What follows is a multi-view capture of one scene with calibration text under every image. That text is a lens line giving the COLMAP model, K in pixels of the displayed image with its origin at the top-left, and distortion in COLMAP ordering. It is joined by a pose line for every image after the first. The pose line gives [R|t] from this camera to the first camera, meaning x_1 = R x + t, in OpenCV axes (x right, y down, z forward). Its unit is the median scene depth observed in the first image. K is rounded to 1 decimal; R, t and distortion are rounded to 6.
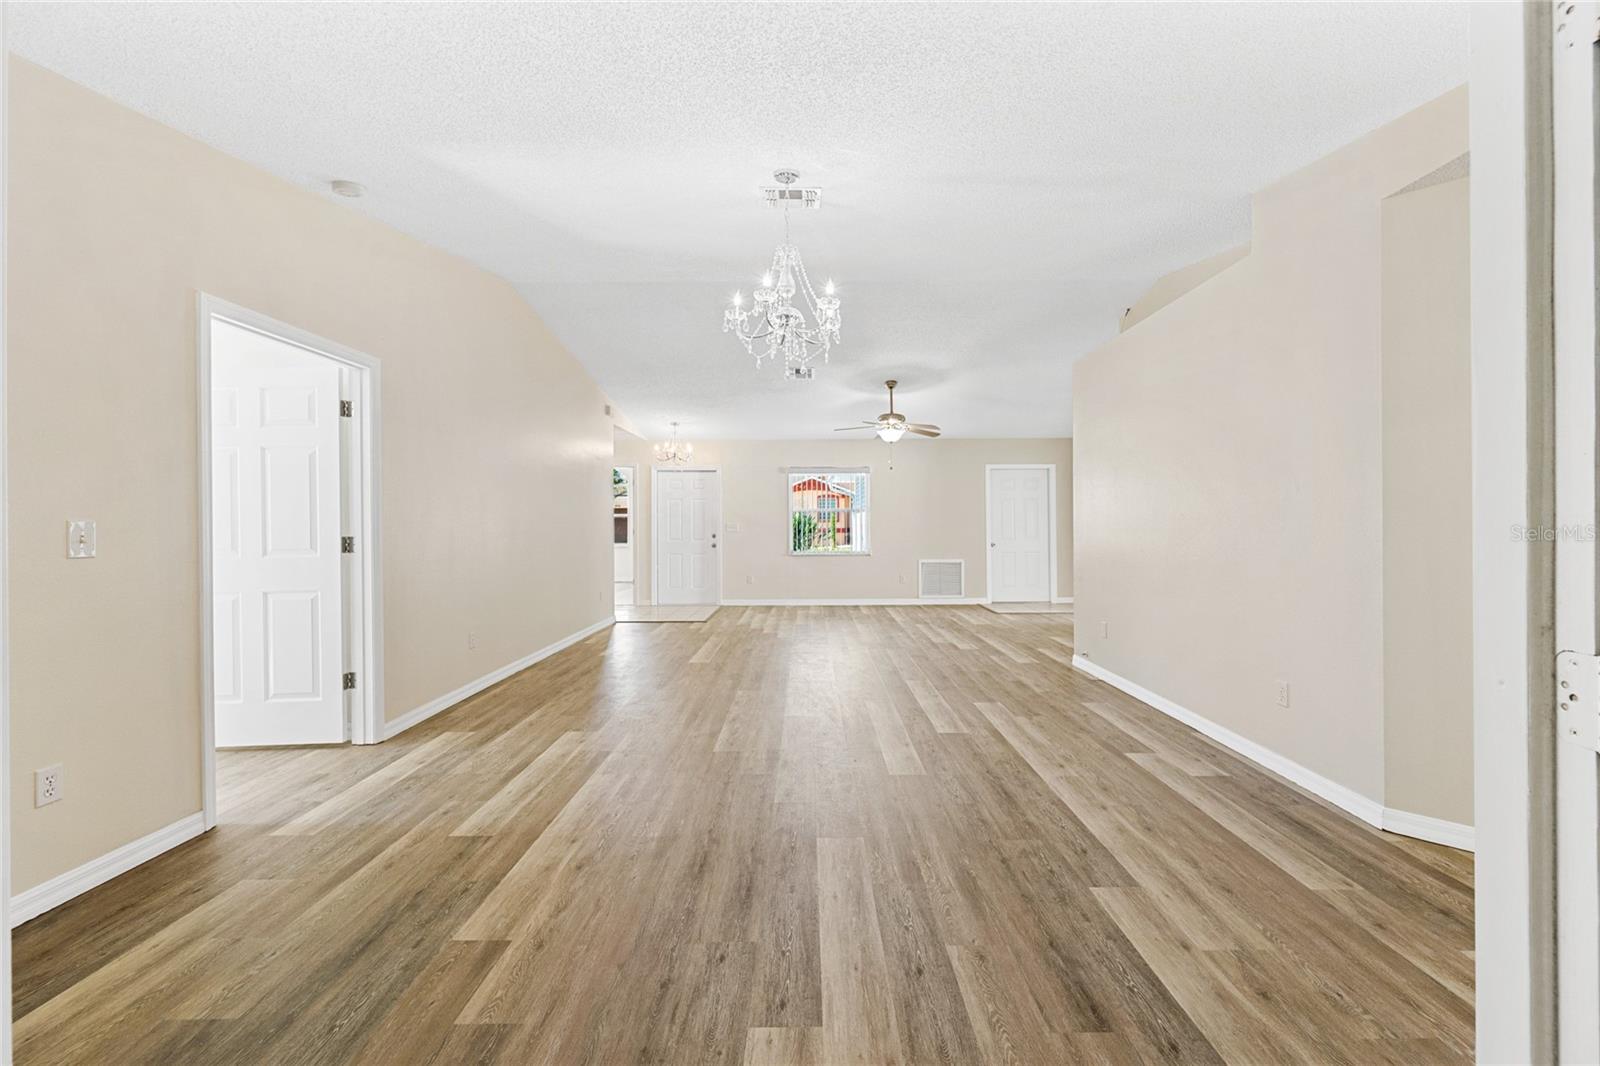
lens RADIAL K [[627.3, 0, 809.4], [0, 627.3, 528.2], [0, 0, 1]] dist [0.001155, -0.000429]
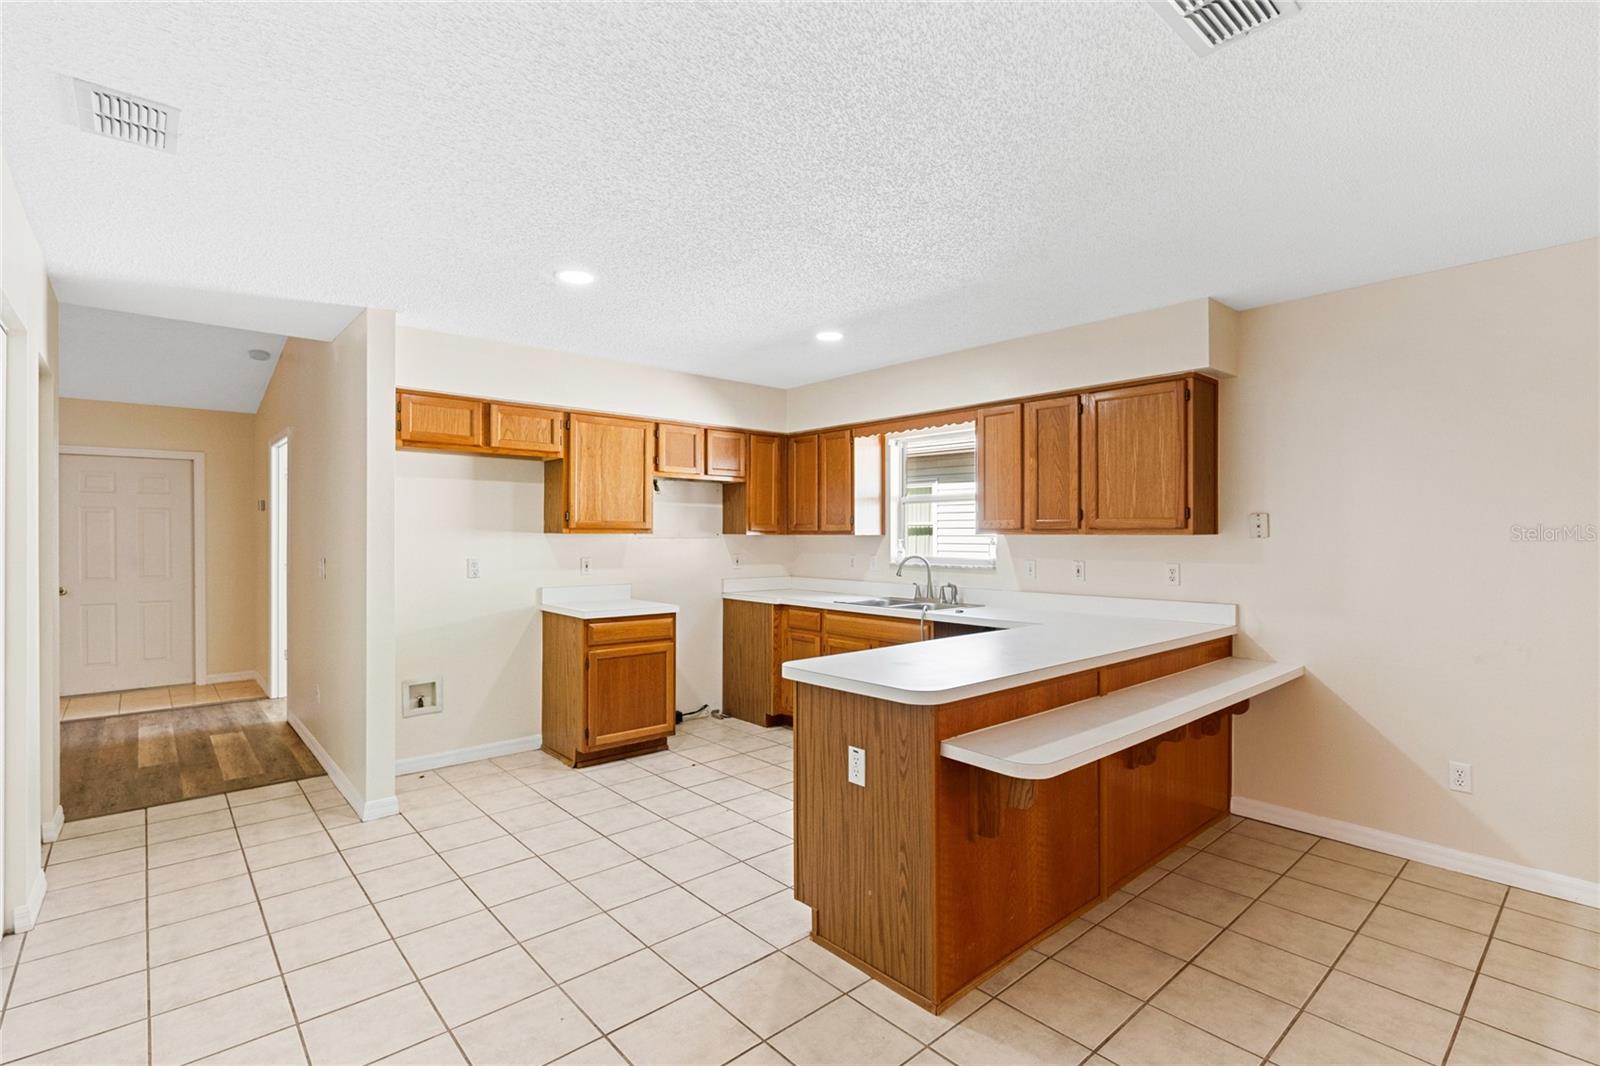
lens RADIAL K [[749.9, 0, 813.7], [0, 749.9, 527.0], [0, 0, 1]] dist [0.000139, -0.002382]
pose [[0.743057, 0.009908, 0.669155, 0.883615], [-0.000540, 0.999899, -0.014206, -0.052641], [-0.669228, 0.010195, 0.742987, 0.219204]]
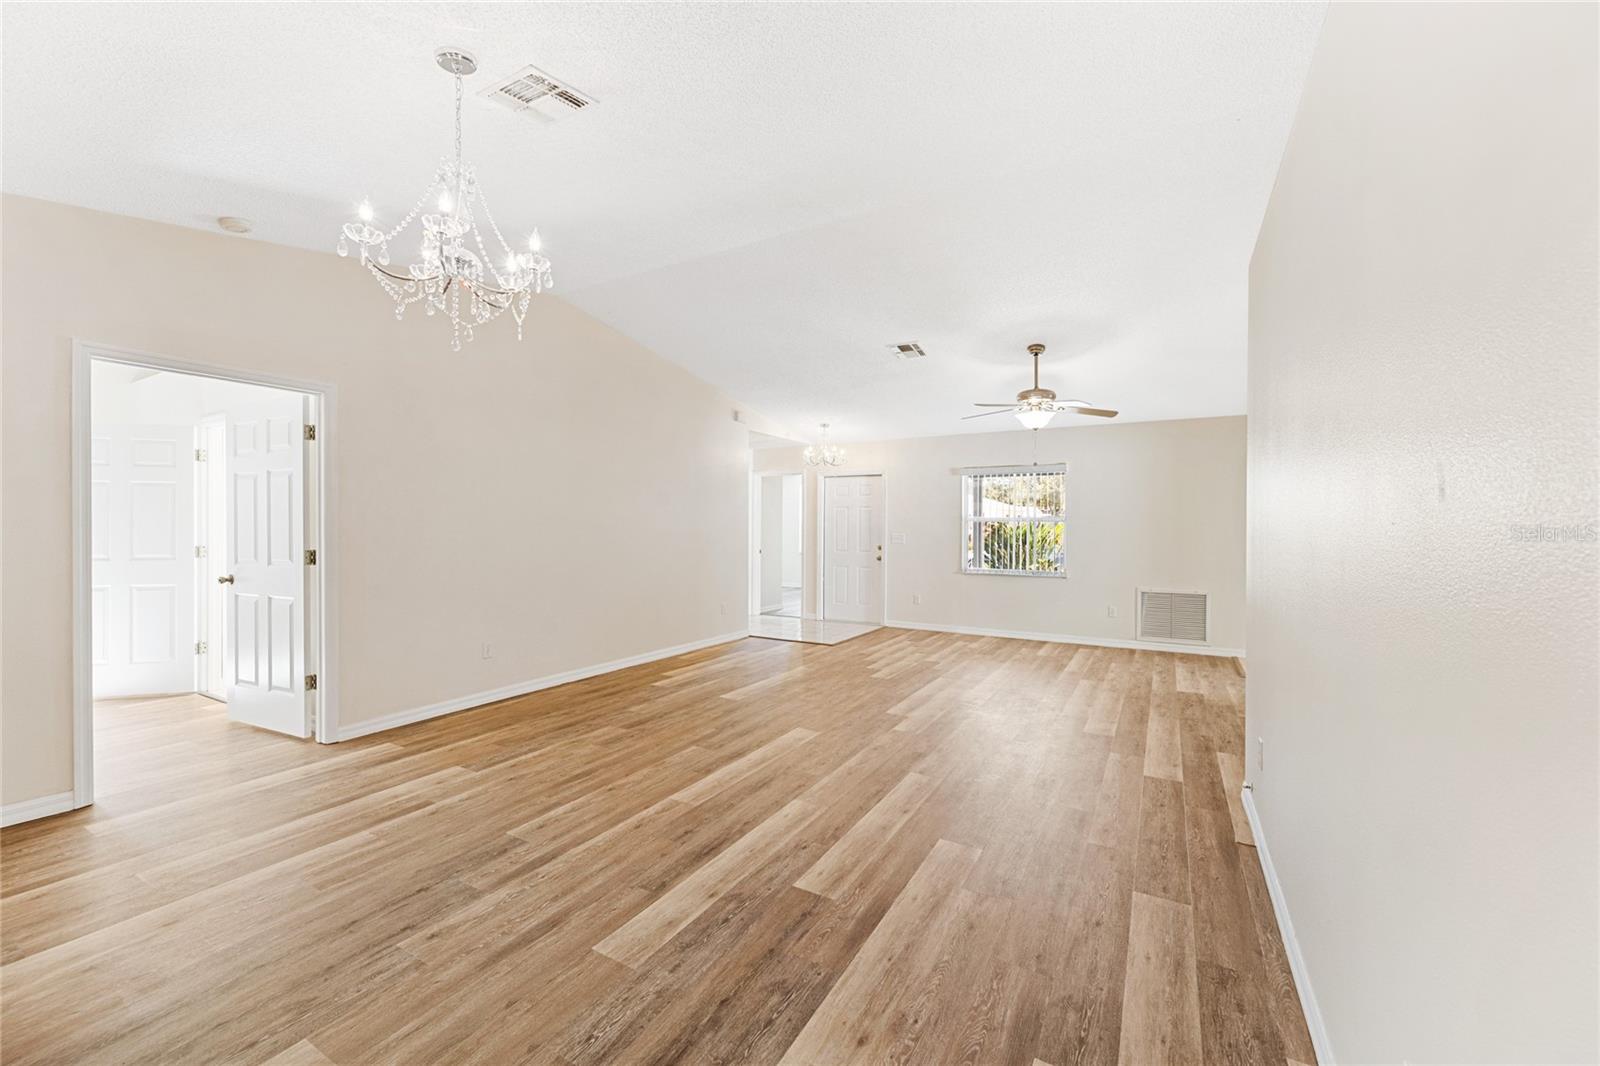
lens RADIAL K [[627.3, 0, 810.9], [0, 627.3, 533.1], [0, 0, 1]] dist [0.001155, -0.000429]
pose [[0.868325, 0.014194, -0.495793, 0.524729], [-0.013050, 0.999898, 0.005772, -0.031327], [0.495824, 0.001458, 0.868422, 0.457979]]
